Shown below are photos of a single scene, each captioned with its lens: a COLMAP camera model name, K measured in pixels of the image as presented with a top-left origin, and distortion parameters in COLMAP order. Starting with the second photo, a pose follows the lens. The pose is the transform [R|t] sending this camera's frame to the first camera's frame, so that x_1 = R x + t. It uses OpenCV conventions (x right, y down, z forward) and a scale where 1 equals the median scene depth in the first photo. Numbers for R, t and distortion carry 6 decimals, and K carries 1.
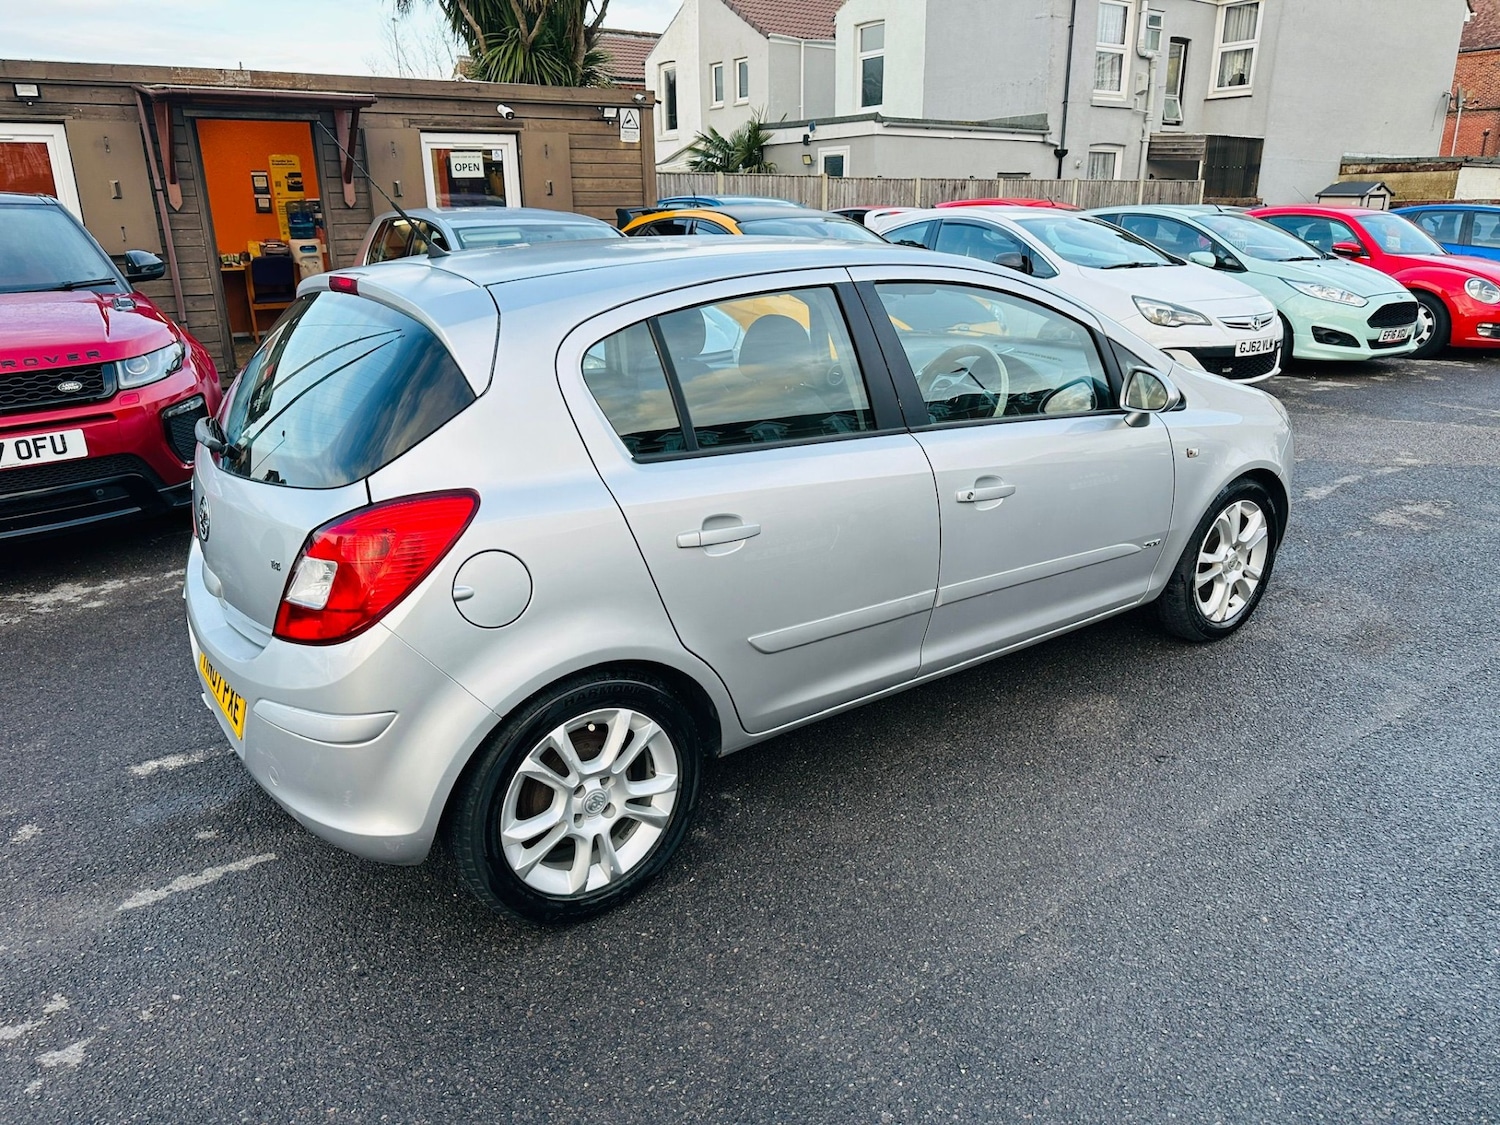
lens RADIAL K [[1055.3, 0, 763.0], [0, 1055.3, 558.8], [0, 0, 1]] dist [0.026699, -0.034550]
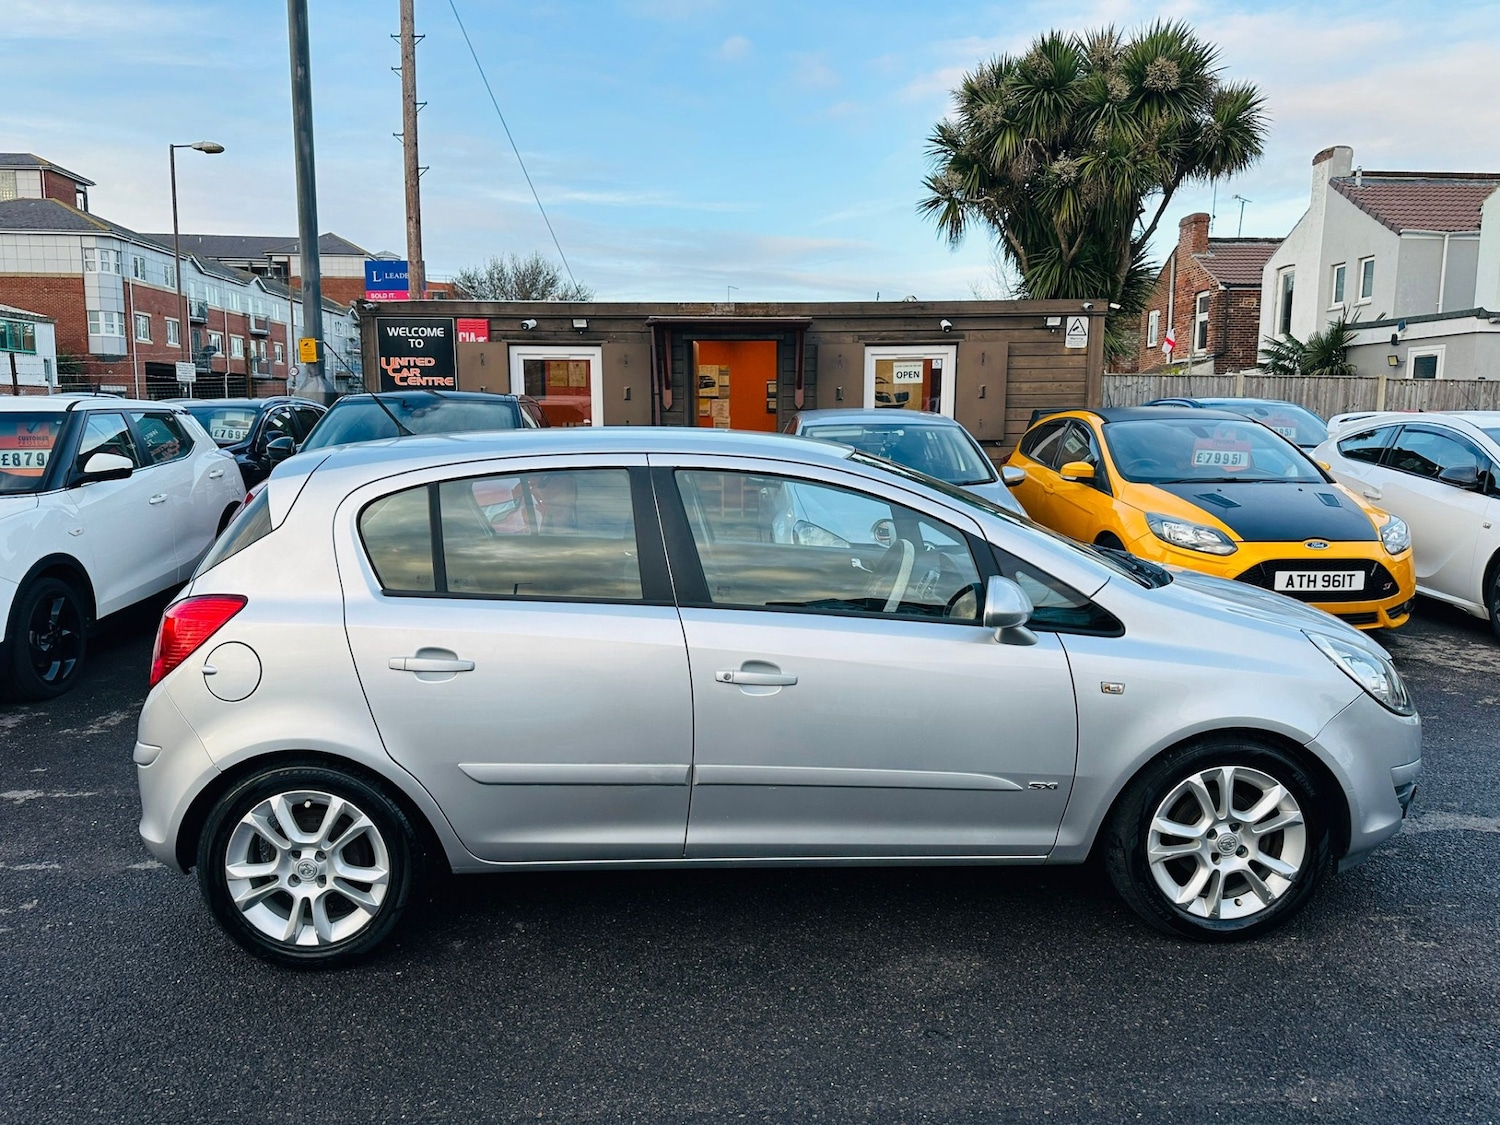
lens RADIAL K [[1055.3, 0, 748.1], [0, 1055.3, 560.8], [0, 0, 1]] dist [0.026699, -0.034550]
pose [[0.820599, 0.088796, -0.564564, 0.256882], [-0.188858, 0.974492, -0.121236, -0.017340], [0.539397, 0.206109, 0.816437, 0.059162]]
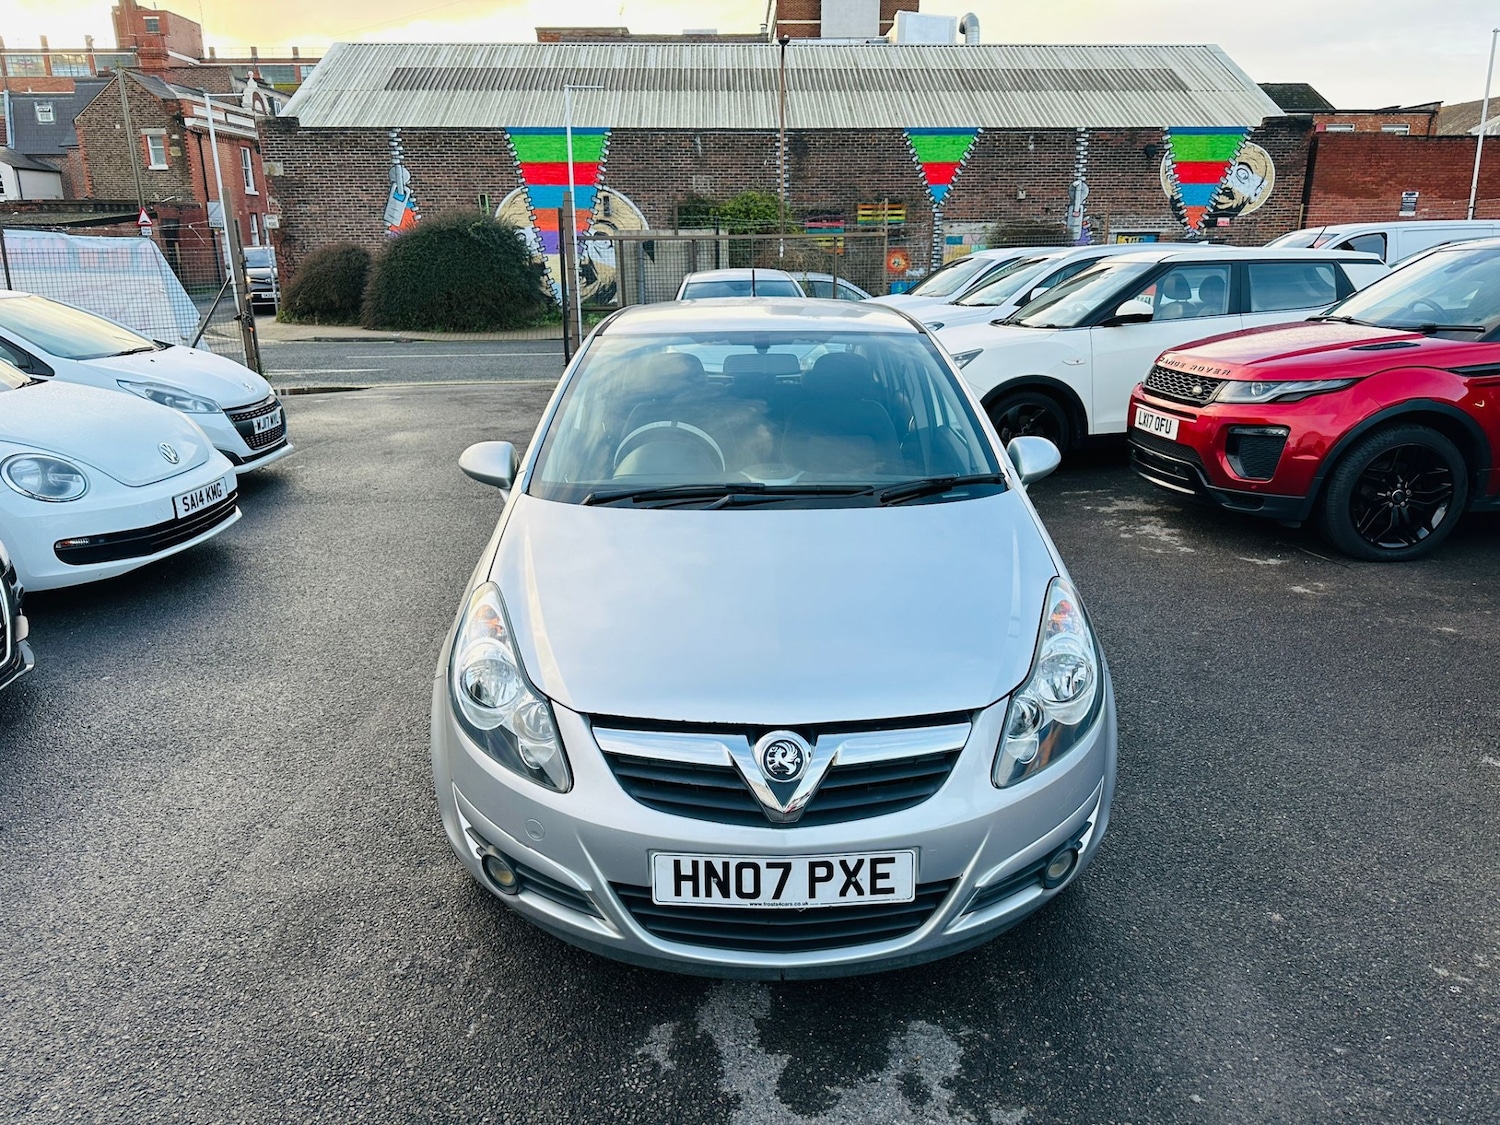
lens RADIAL K [[1055.3, 0, 748.6], [0, 1055.3, 566.4], [0, 0, 1]] dist [0.026699, -0.034550]
pose [[-0.582943, 0.247204, -0.773994, 0.398952], [-0.239664, 0.857895, 0.454507, -0.230674], [0.776362, 0.450450, -0.440859, 0.644405]]
